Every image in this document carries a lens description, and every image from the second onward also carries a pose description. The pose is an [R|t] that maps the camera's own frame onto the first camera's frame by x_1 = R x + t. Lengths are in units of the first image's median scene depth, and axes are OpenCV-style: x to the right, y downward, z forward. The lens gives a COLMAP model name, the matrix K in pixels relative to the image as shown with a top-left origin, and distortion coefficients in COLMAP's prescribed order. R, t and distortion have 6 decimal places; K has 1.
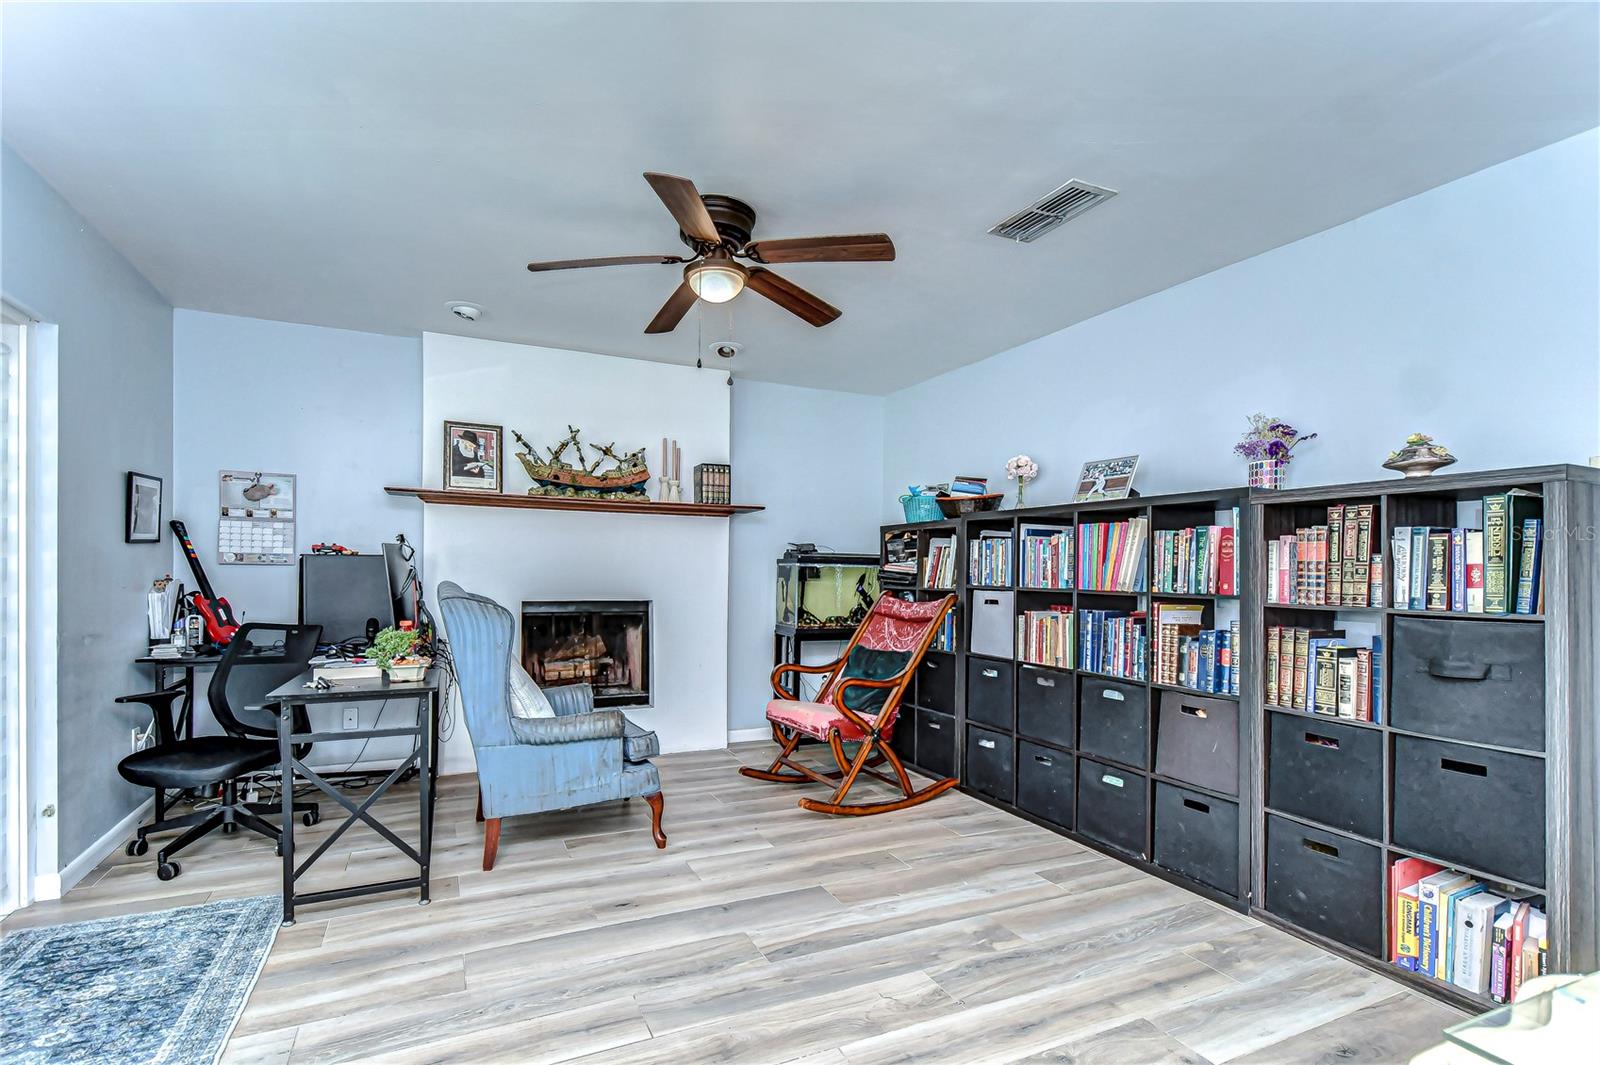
lens RADIAL K [[708.2, 0, 785.1], [0, 708.2, 564.7], [0, 0, 1]] dist [-0.000879, -0.000608]
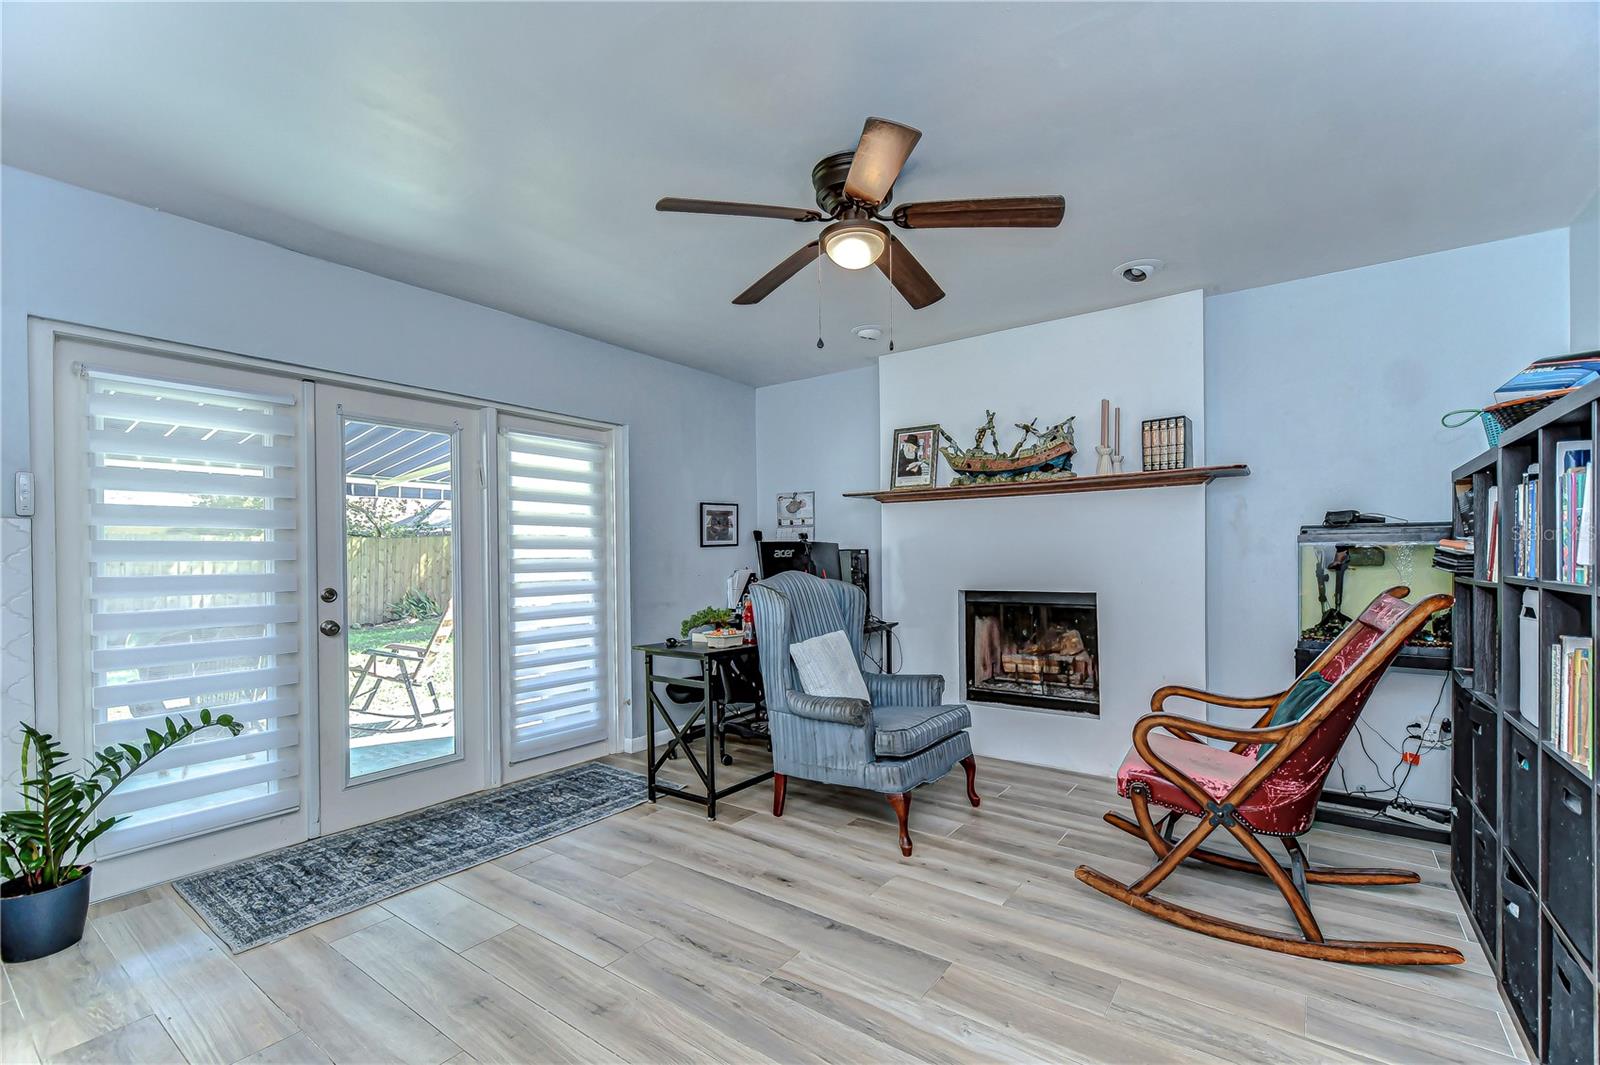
lens RADIAL K [[704.2, 0, 800.4], [0, 704.2, 548.4], [0, 0, 1]] dist [0.000710, -0.000219]
pose [[0.489161, -0.030032, -0.871676, 0.426419], [0.023405, 0.999499, -0.021302, 0.008096], [0.871879, -0.009982, 0.489619, 0.312991]]
